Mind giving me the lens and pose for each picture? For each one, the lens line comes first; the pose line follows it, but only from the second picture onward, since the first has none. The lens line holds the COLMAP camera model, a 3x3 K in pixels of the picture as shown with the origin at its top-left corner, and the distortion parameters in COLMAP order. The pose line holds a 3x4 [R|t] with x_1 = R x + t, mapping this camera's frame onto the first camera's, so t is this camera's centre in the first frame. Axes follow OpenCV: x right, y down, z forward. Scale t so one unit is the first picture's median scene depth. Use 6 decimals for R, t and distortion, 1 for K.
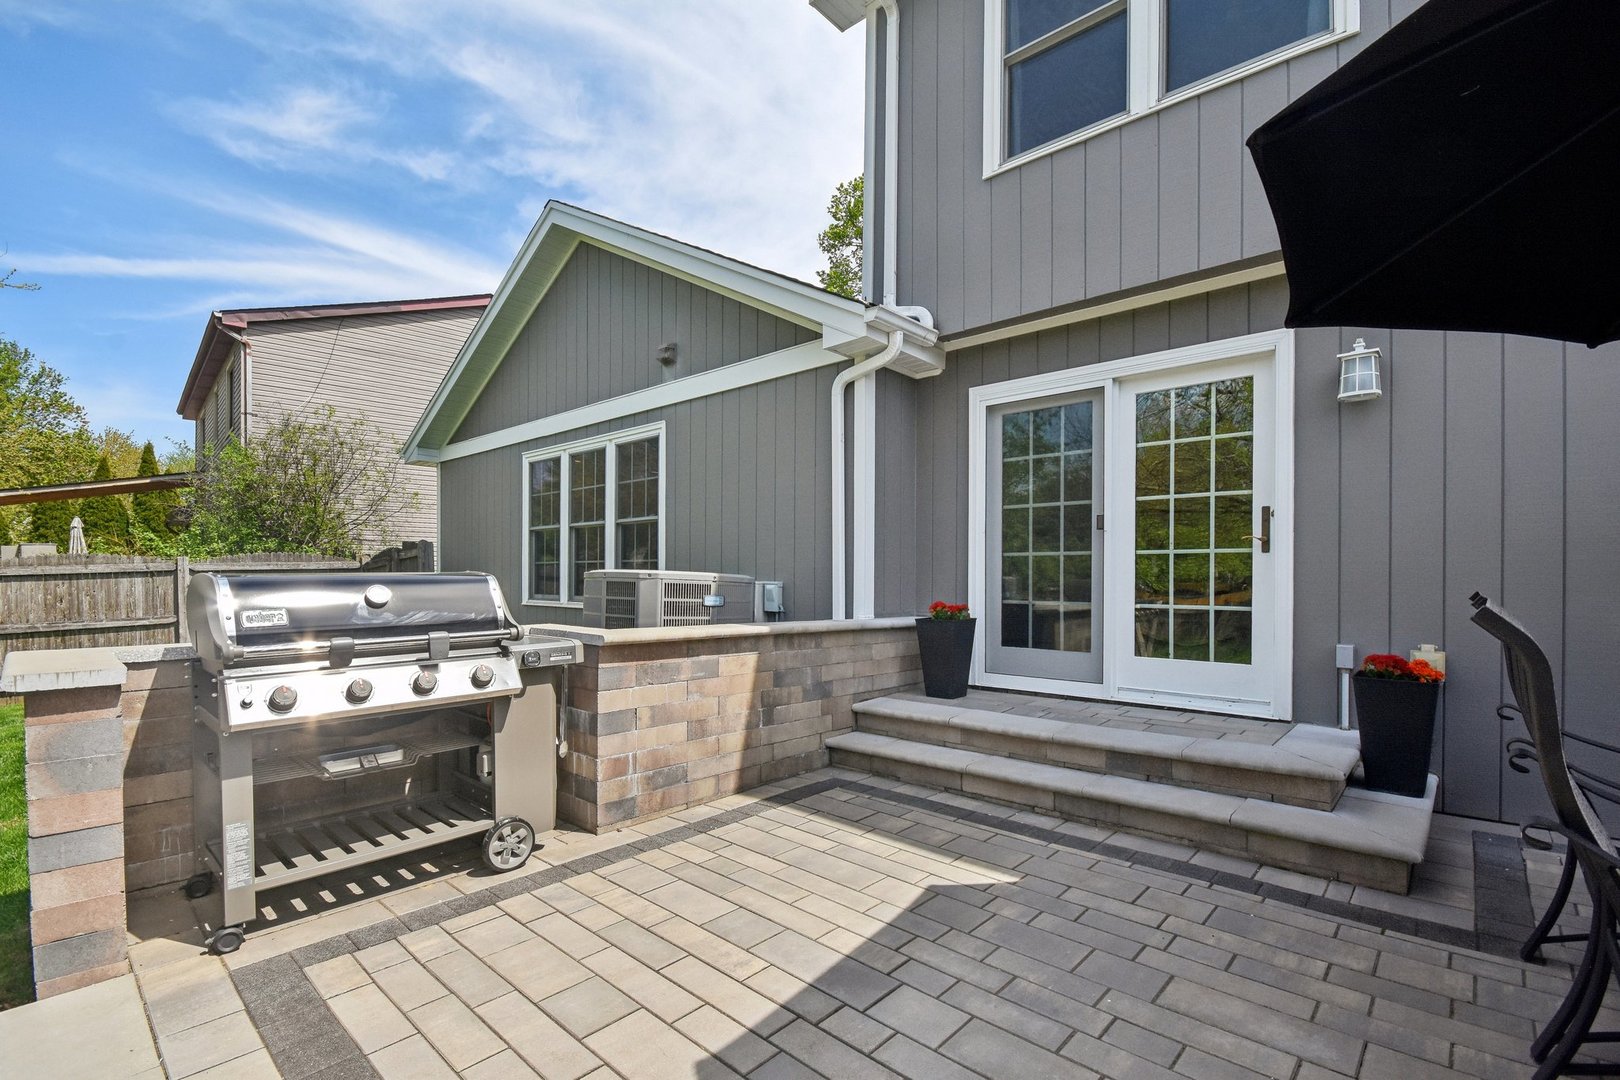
lens RADIAL K [[732.3, 0, 812.7], [0, 732.3, 570.1], [0, 0, 1]] dist [-0.001339, -0.000488]
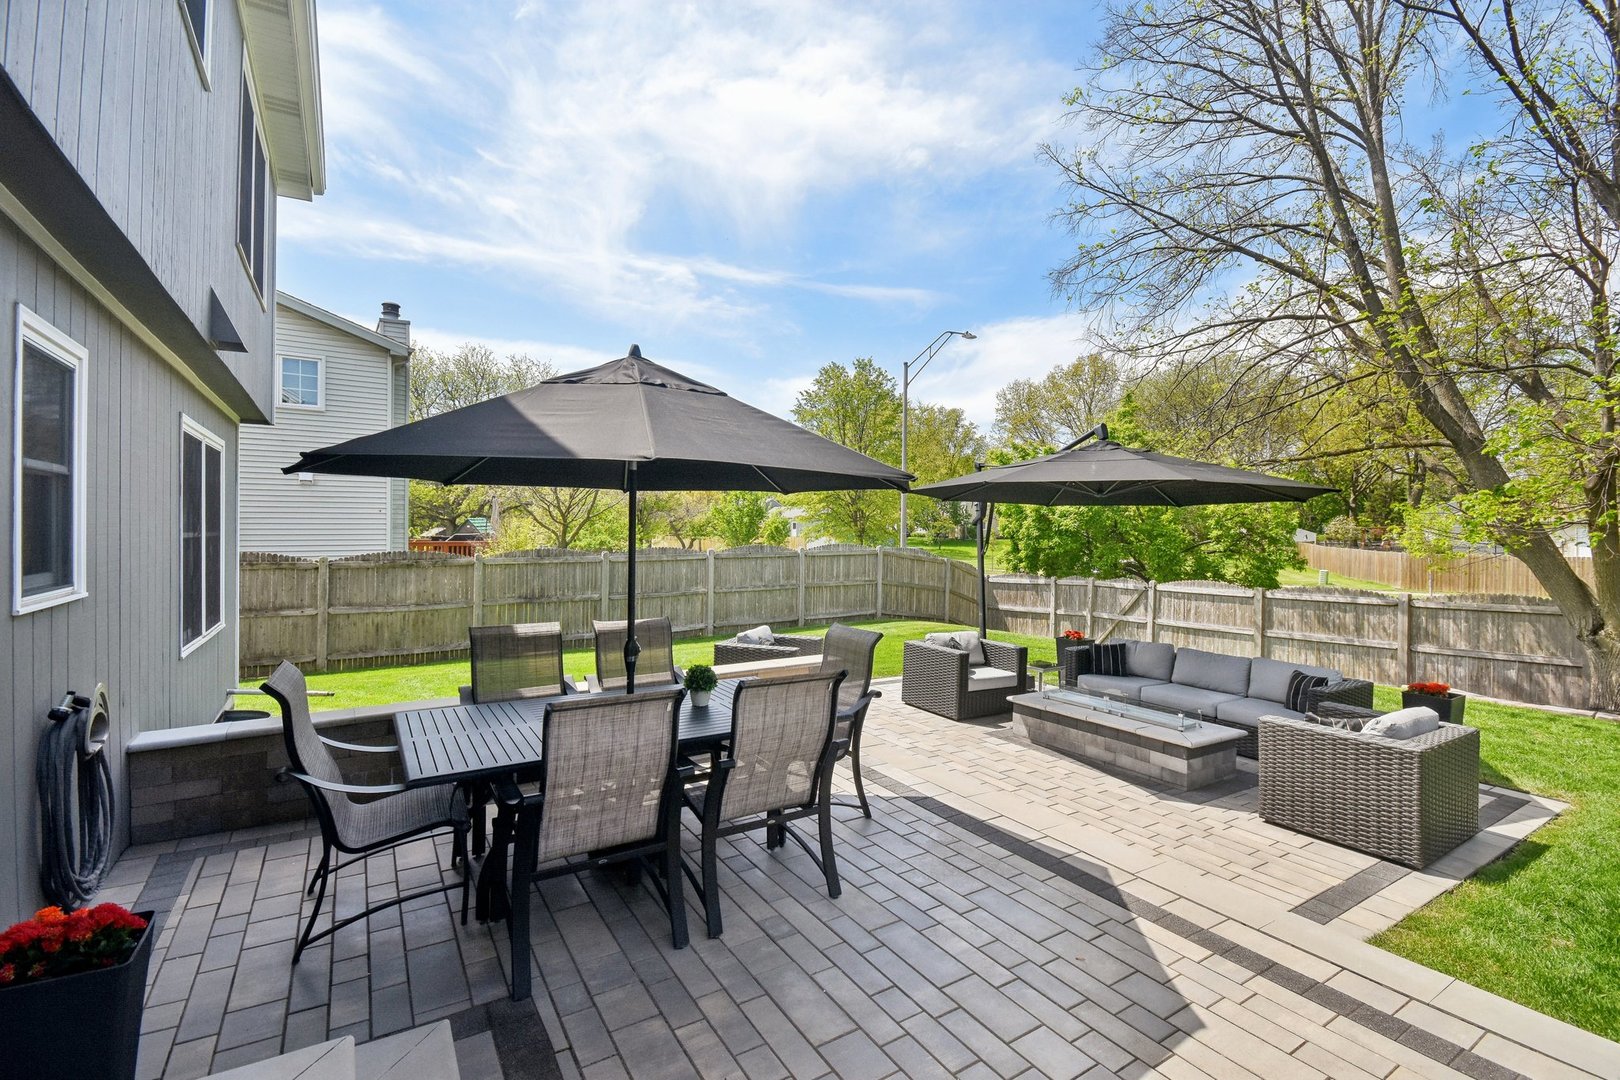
lens RADIAL K [[721.7, 0, 812.7], [0, 721.7, 537.2], [0, 0, 1]] dist [-0.003171, -0.000780]
pose [[-0.964747, -0.014177, 0.262795, 0.117210], [-0.013755, 0.999899, 0.003446, -0.139444], [-0.262818, -0.000290, -0.964845, 1.152213]]
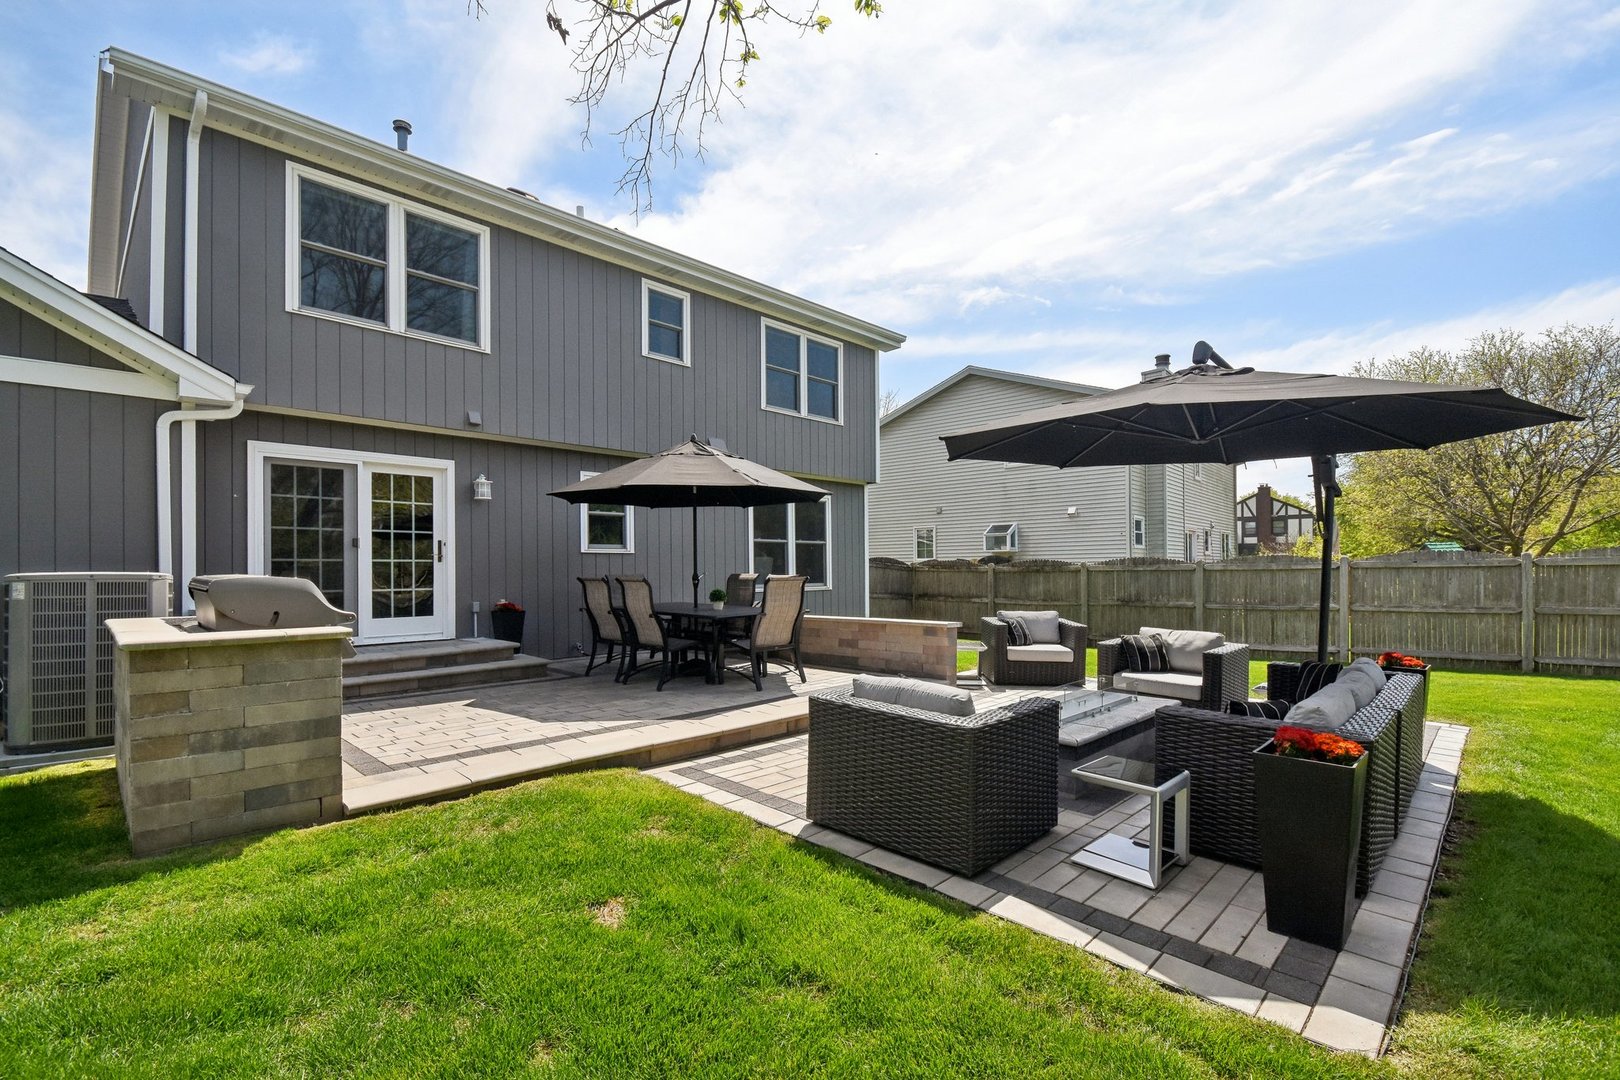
lens RADIAL K [[732.3, 0, 812.7], [0, 732.3, 570.1], [0, 0, 1]] dist [-0.001339, -0.000488]
pose [[0.041095, -0.006539, 0.999134, -1.528315], [-0.002312, 0.999975, 0.006640, -0.018737], [-0.999153, -0.002583, 0.041079, -0.173862]]
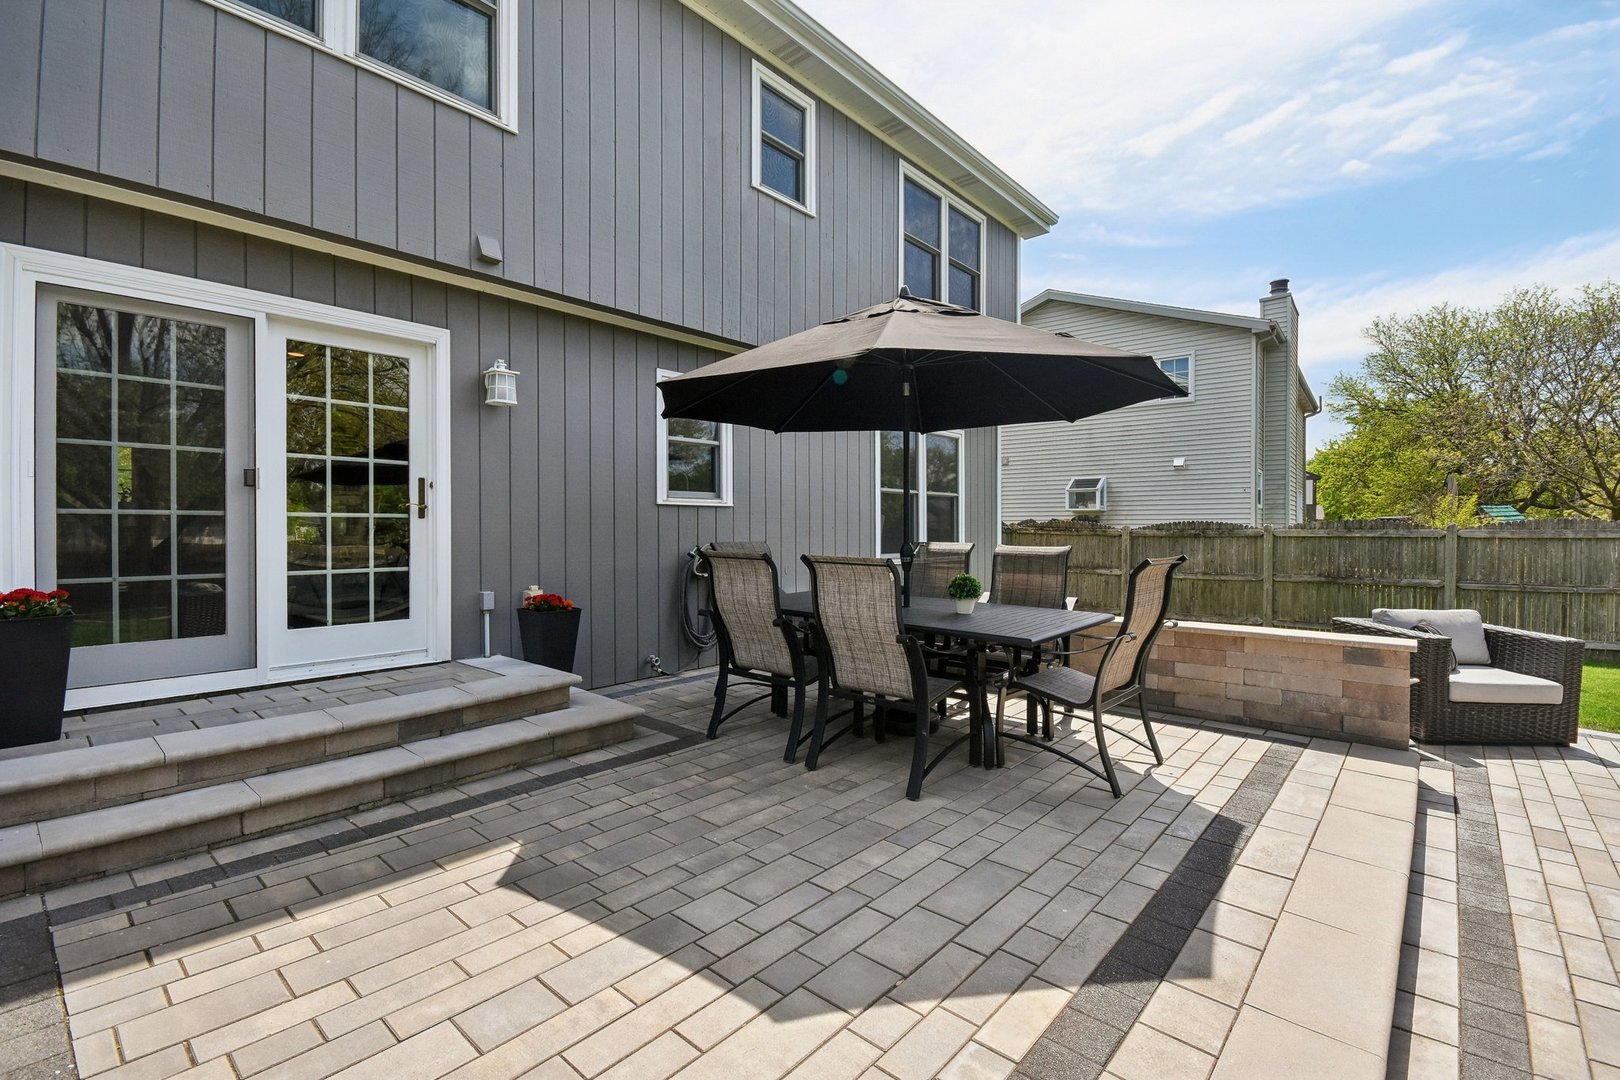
lens RADIAL K [[721.7, 0, 812.7], [0, 721.7, 537.2], [0, 0, 1]] dist [-0.003171, -0.000780]
pose [[-0.015517, -0.020293, 0.999674, -0.536035], [-0.011764, 0.999729, 0.020111, -0.026143], [-0.999810, -0.011448, -0.015751, 0.431067]]
